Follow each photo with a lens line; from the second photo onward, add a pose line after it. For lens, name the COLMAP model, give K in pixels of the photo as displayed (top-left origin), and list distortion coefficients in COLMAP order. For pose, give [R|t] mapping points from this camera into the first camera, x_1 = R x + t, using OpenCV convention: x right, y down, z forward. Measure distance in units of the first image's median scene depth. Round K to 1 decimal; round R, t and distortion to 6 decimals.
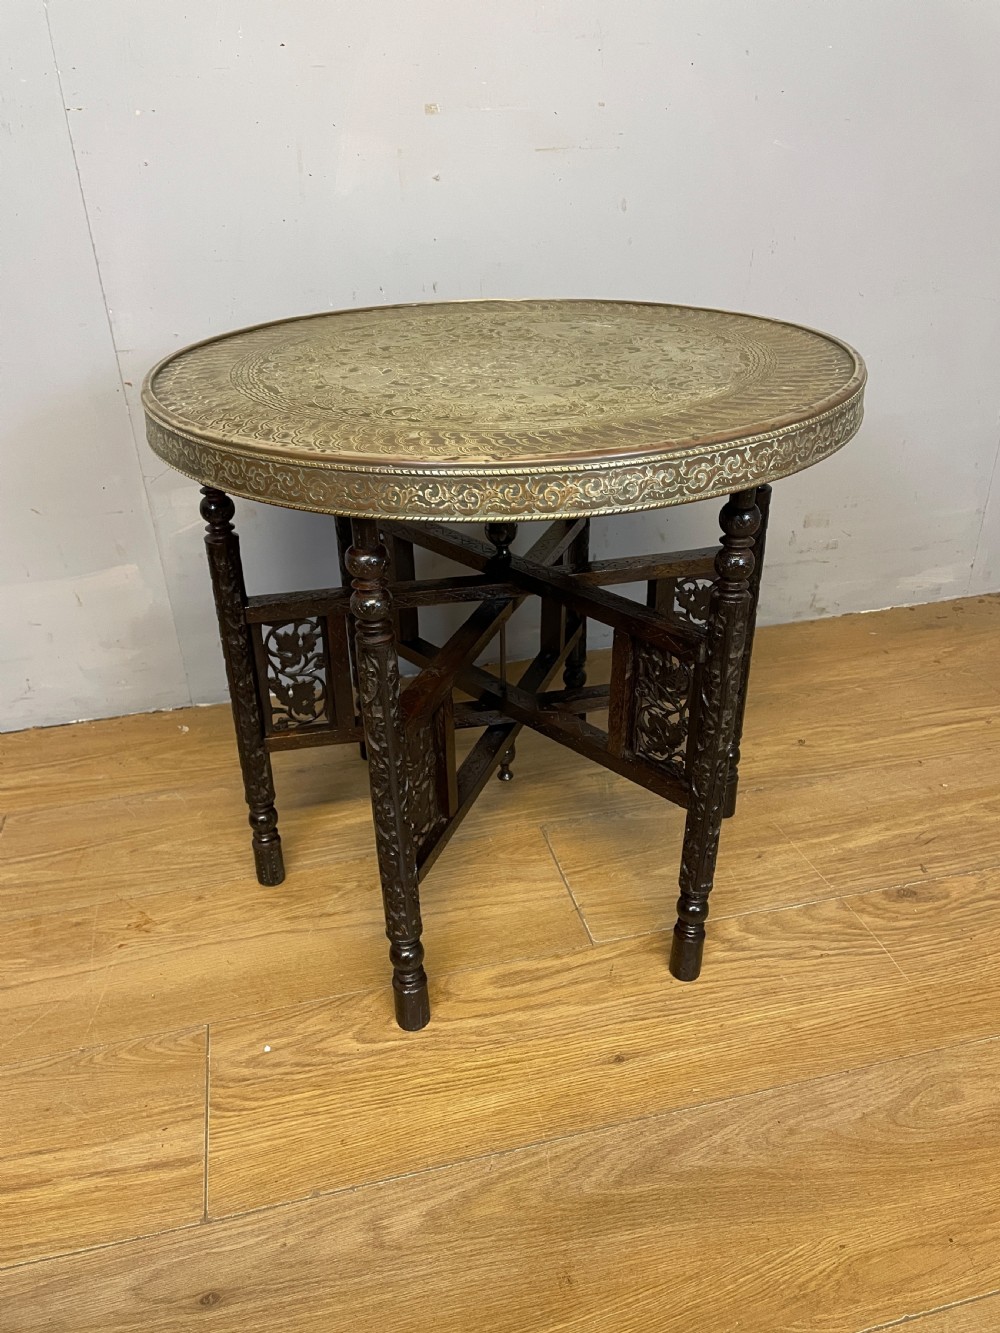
lens RADIAL K [[1014.1, 0, 500.0], [0, 1014.1, 659.6], [0, 0, 1]] dist [0.090133, -0.116576]
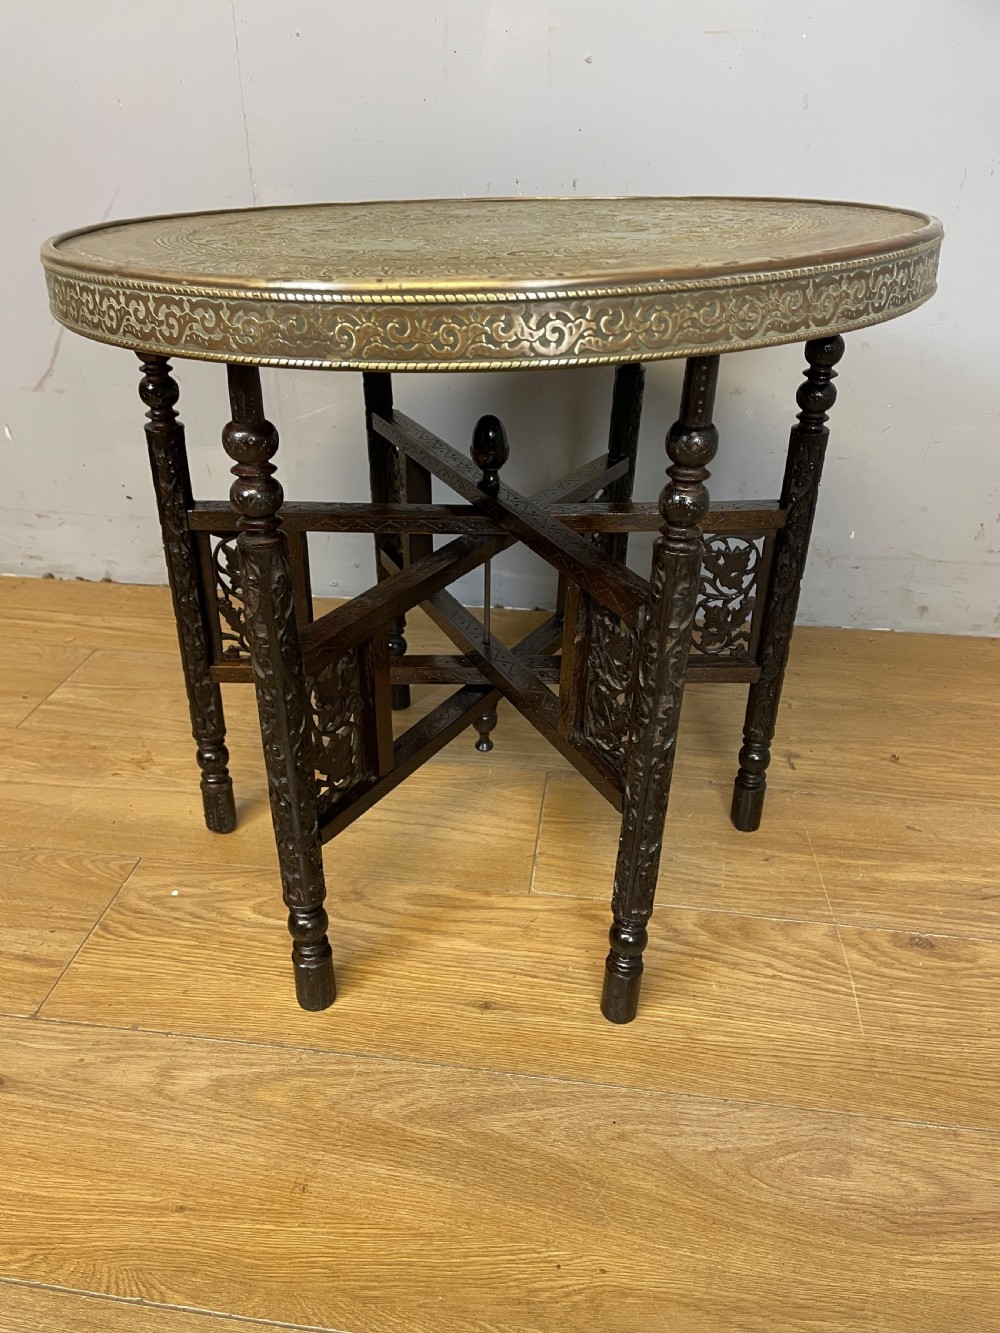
lens RADIAL K [[1014.1, 0, 485.6], [0, 1014.1, 677.0], [0, 0, 1]] dist [0.090133, -0.116576]
pose [[0.928107, 0.206565, -0.309754, 0.320670], [-0.199052, 0.978385, 0.056040, 0.048862], [0.314635, 0.009646, 0.949164, 0.125230]]
